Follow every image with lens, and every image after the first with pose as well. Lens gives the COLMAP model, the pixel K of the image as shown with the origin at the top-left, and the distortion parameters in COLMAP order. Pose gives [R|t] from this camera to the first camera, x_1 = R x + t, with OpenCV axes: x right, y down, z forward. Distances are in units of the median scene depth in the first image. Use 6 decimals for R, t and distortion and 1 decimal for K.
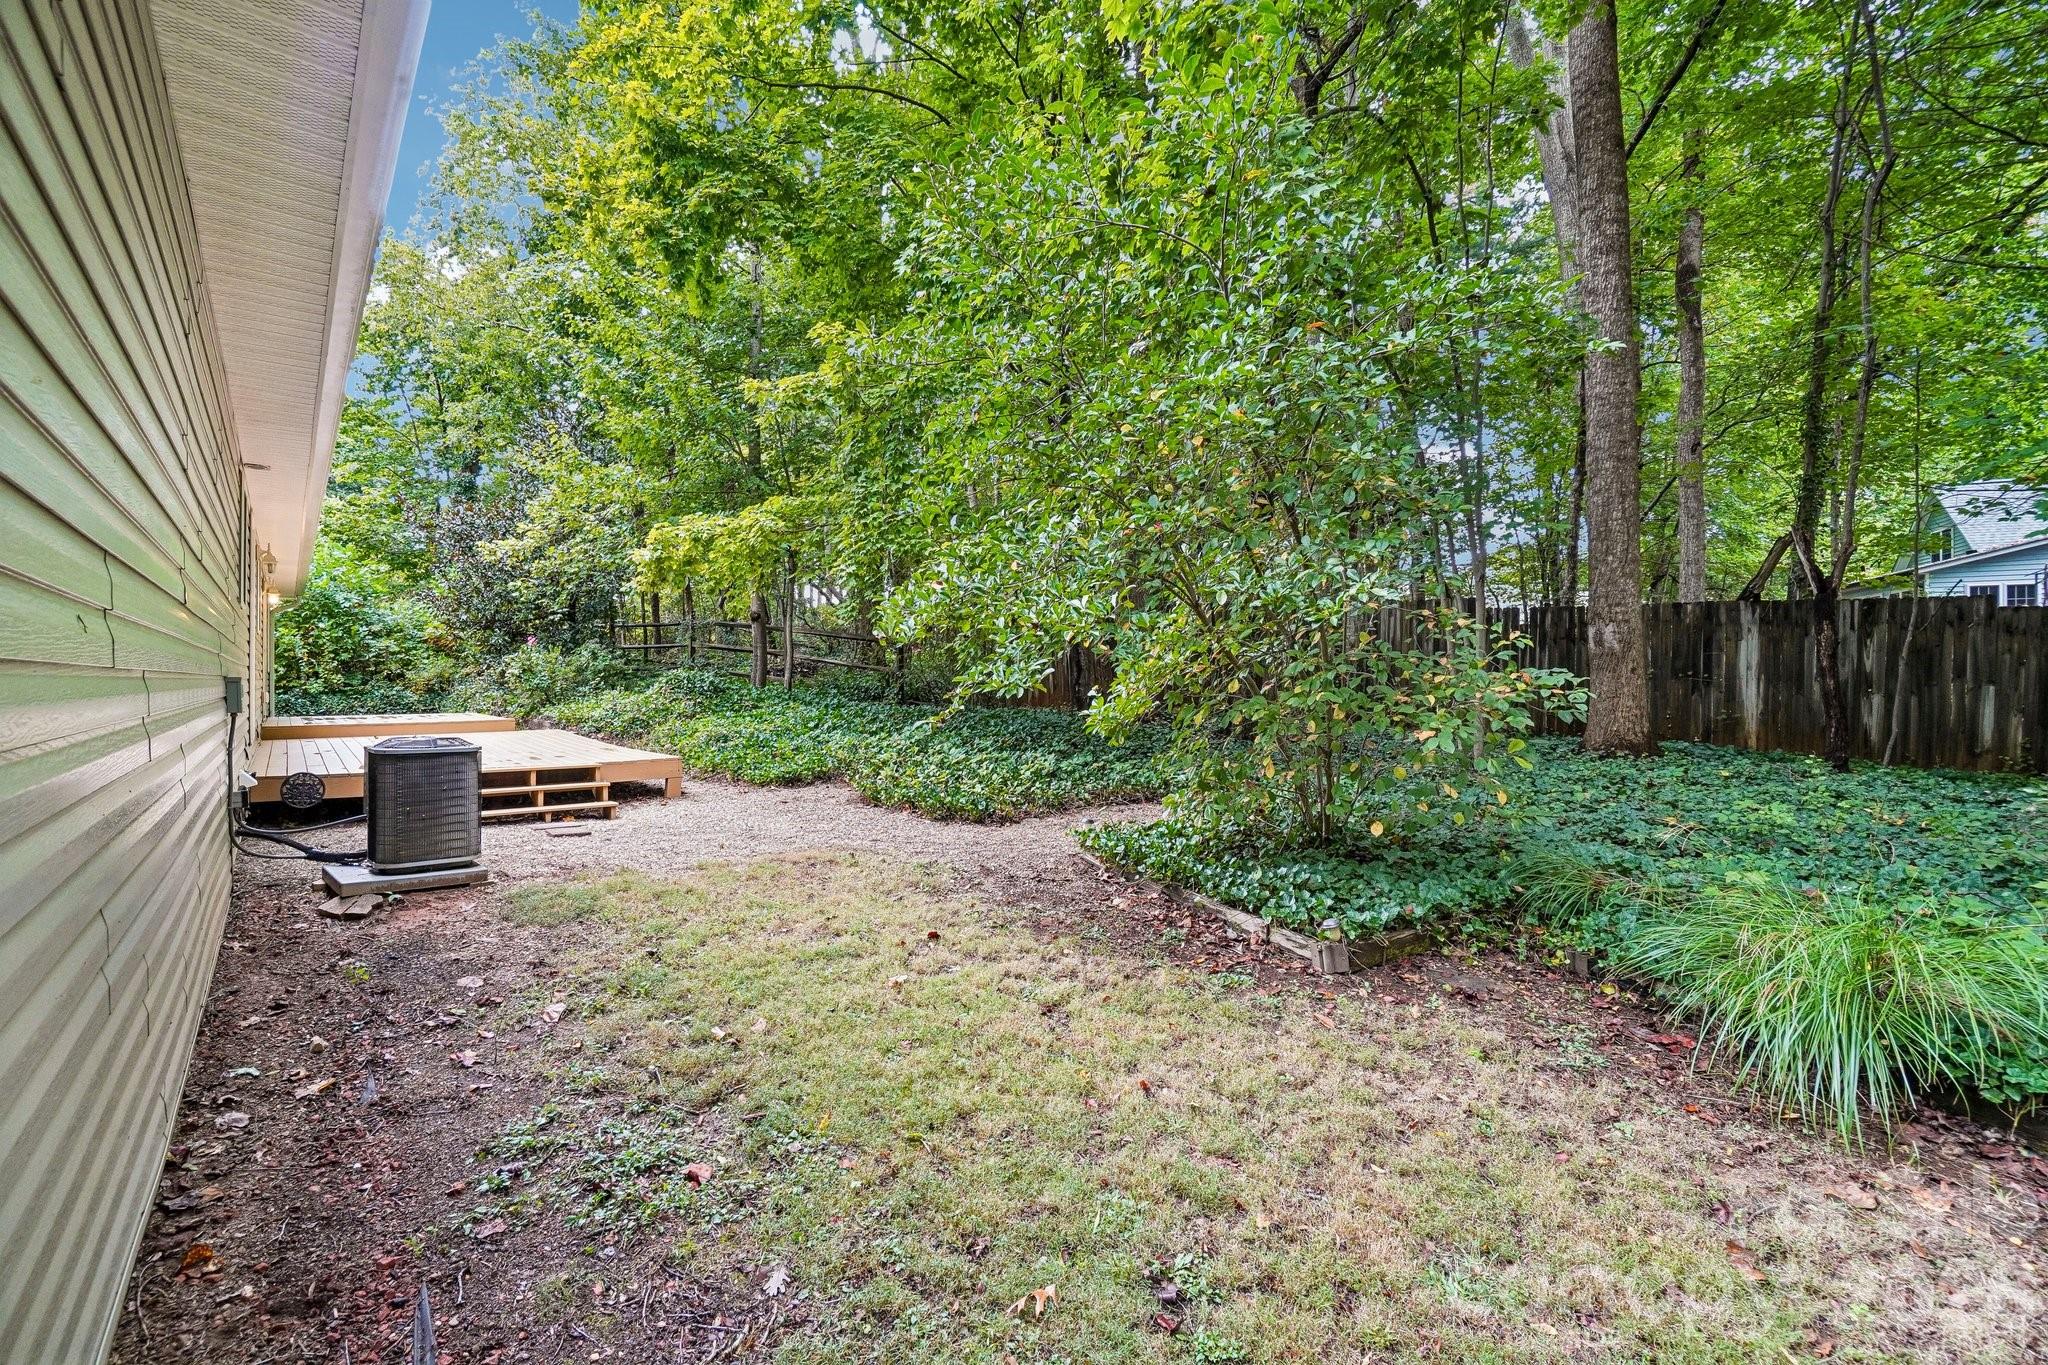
lens RADIAL K [[900.5, 0, 1016.3], [0, 900.5, 679.0], [0, 0, 1]] dist [-0.063724, 0.022545]
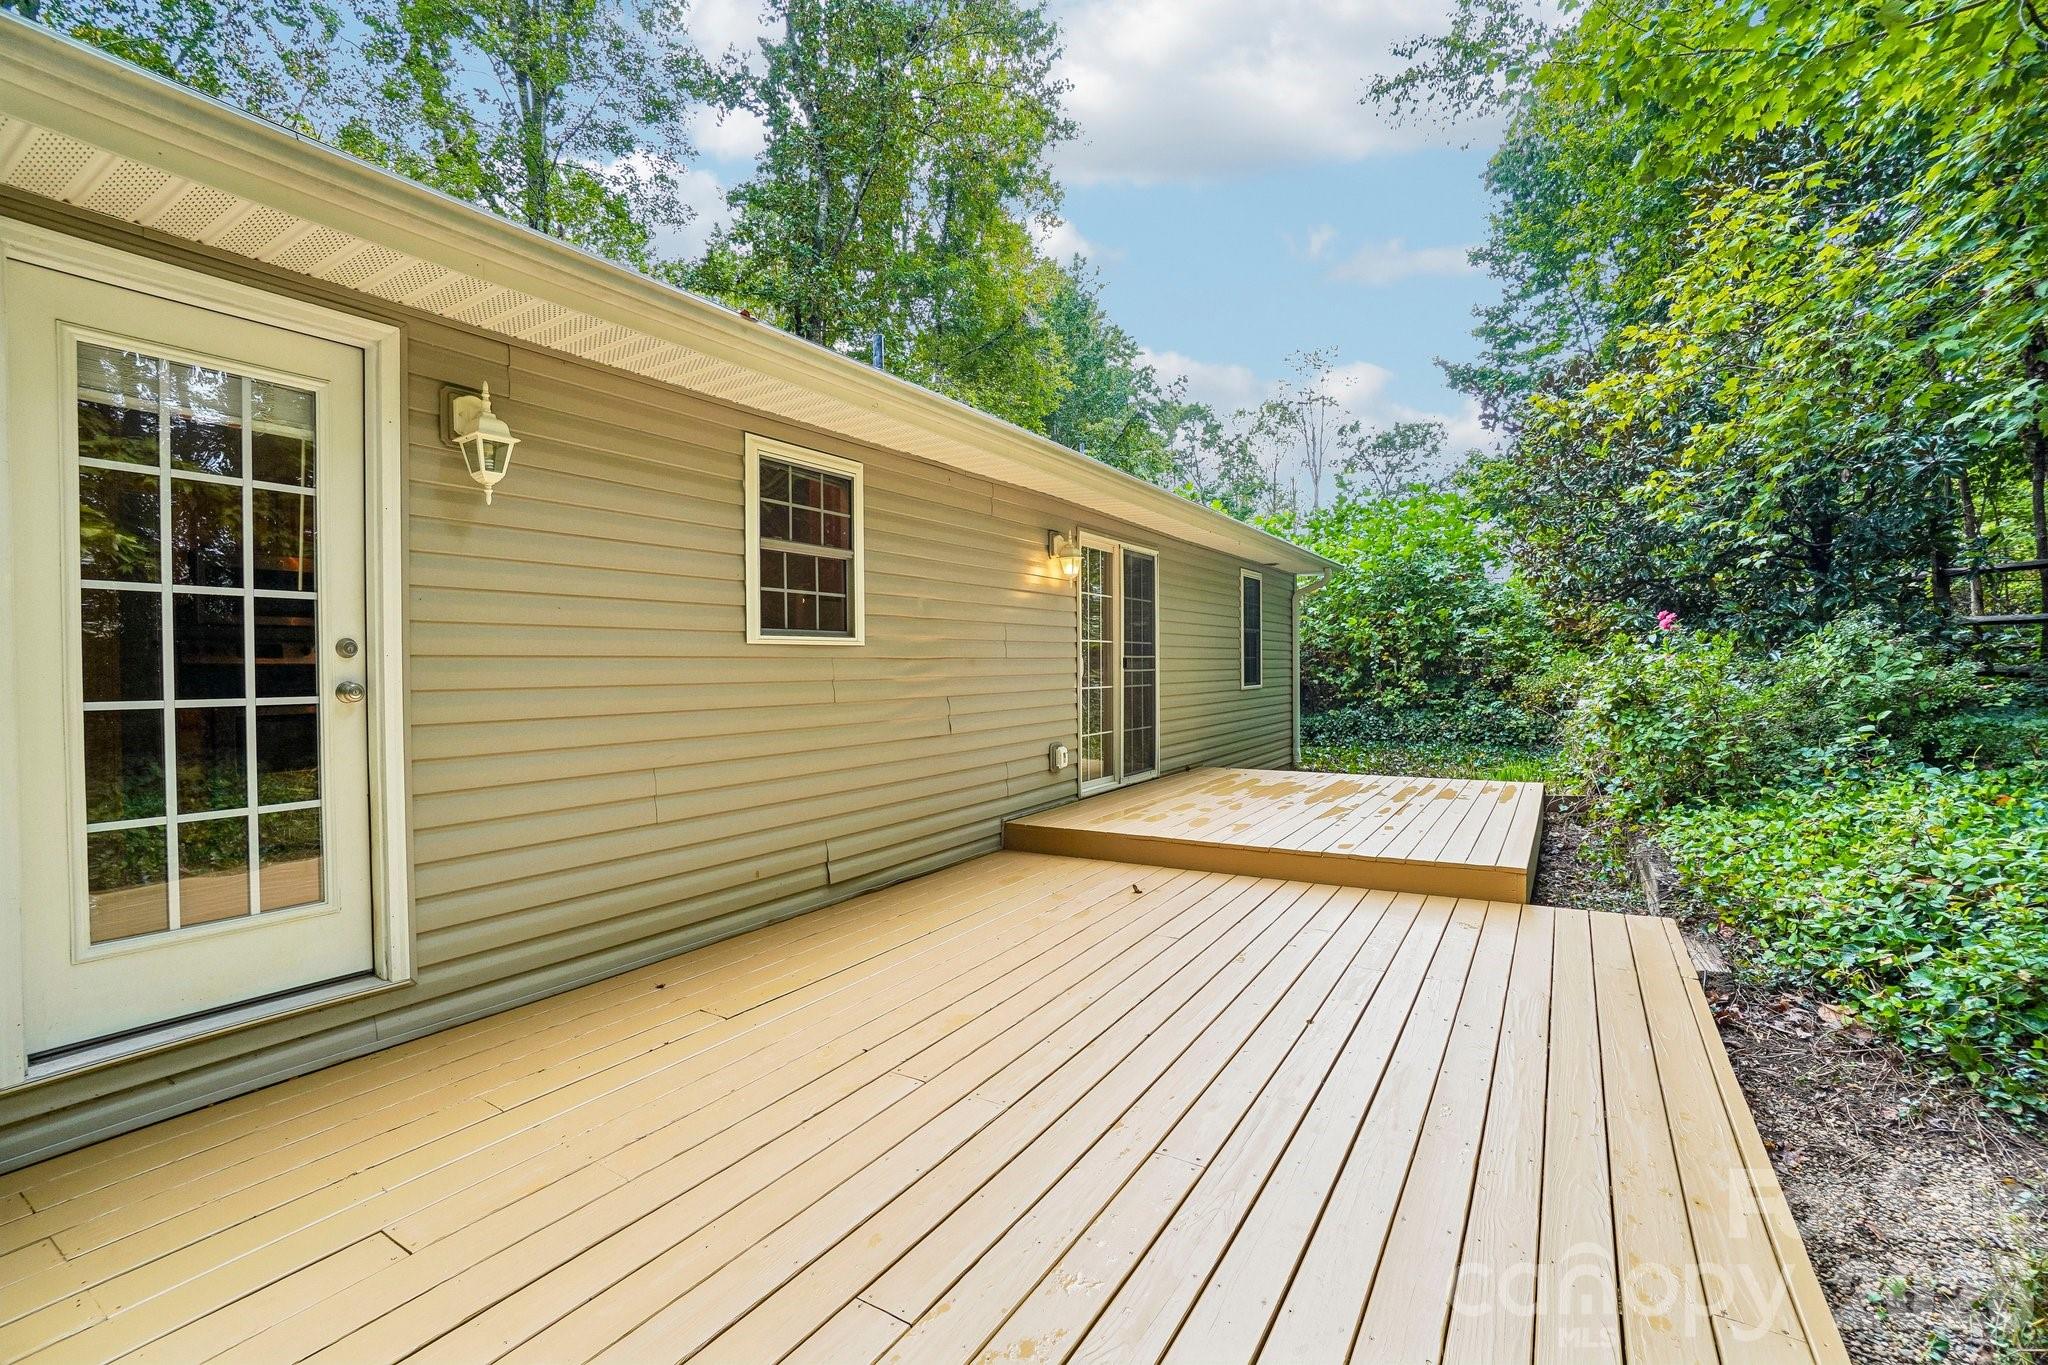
lens RADIAL K [[900.5, 0, 1016.3], [0, 900.5, 679.0], [0, 0, 1]] dist [-0.063724, 0.022545]
pose [[0.309920, 0.012088, -0.950686, -0.211476], [0.009192, 0.999834, 0.015710, -0.020644], [0.950718, -0.013607, 0.309758, 0.480083]]
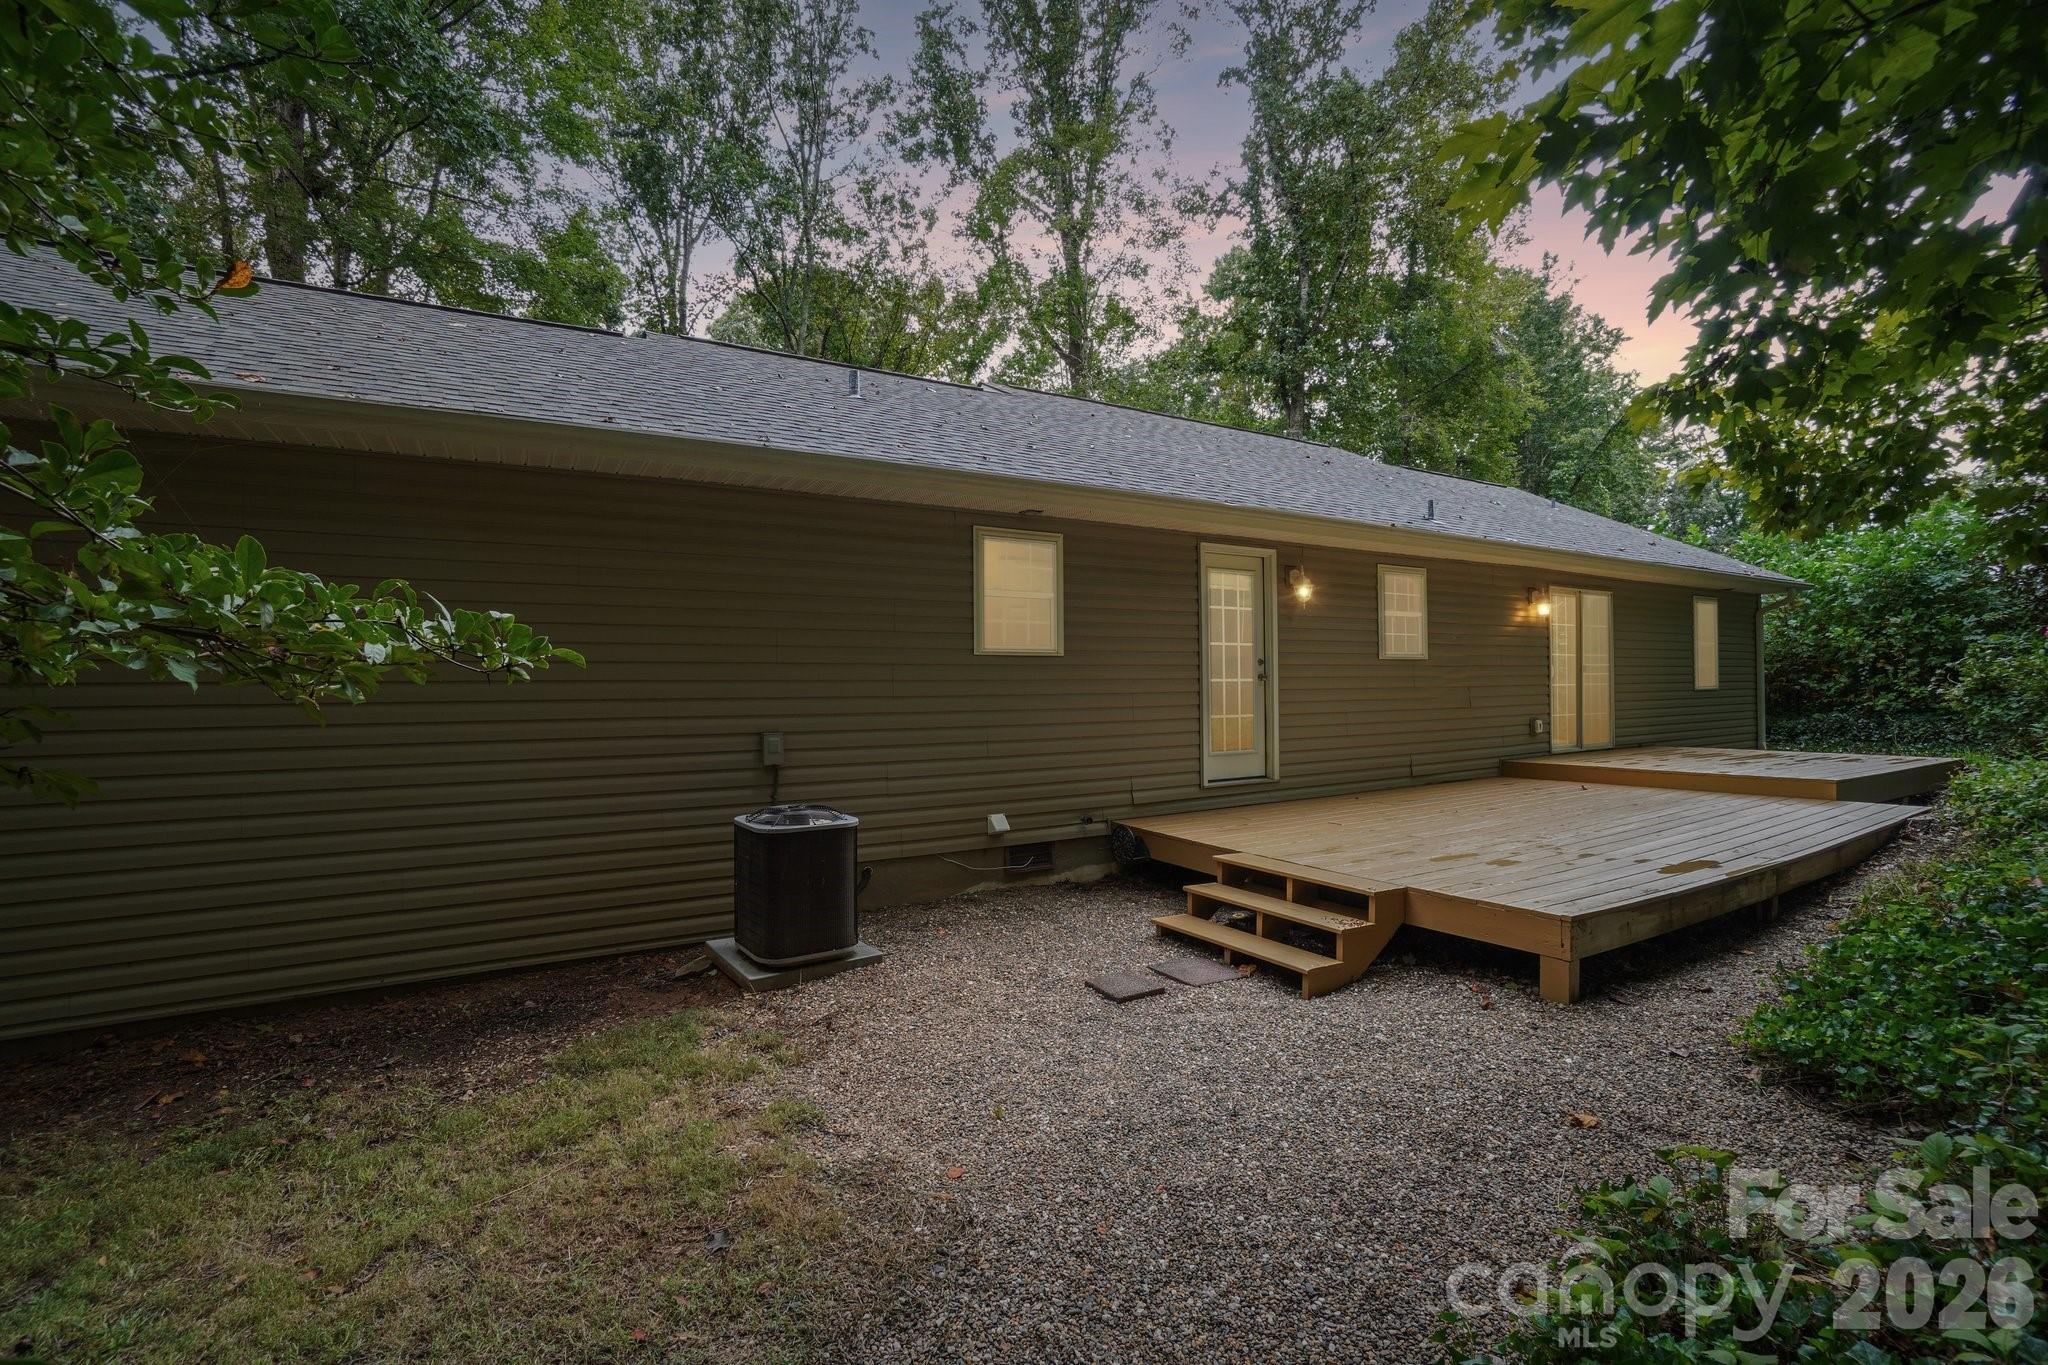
lens RADIAL K [[900.5, 0, 1016.3], [0, 900.5, 679.0], [0, 0, 1]] dist [-0.063724, 0.022545]
pose [[-0.166056, -0.004644, -0.986105, 0.049794], [0.012607, 0.999897, -0.006832, -0.015600], [0.986036, -0.013566, -0.165981, 0.379123]]
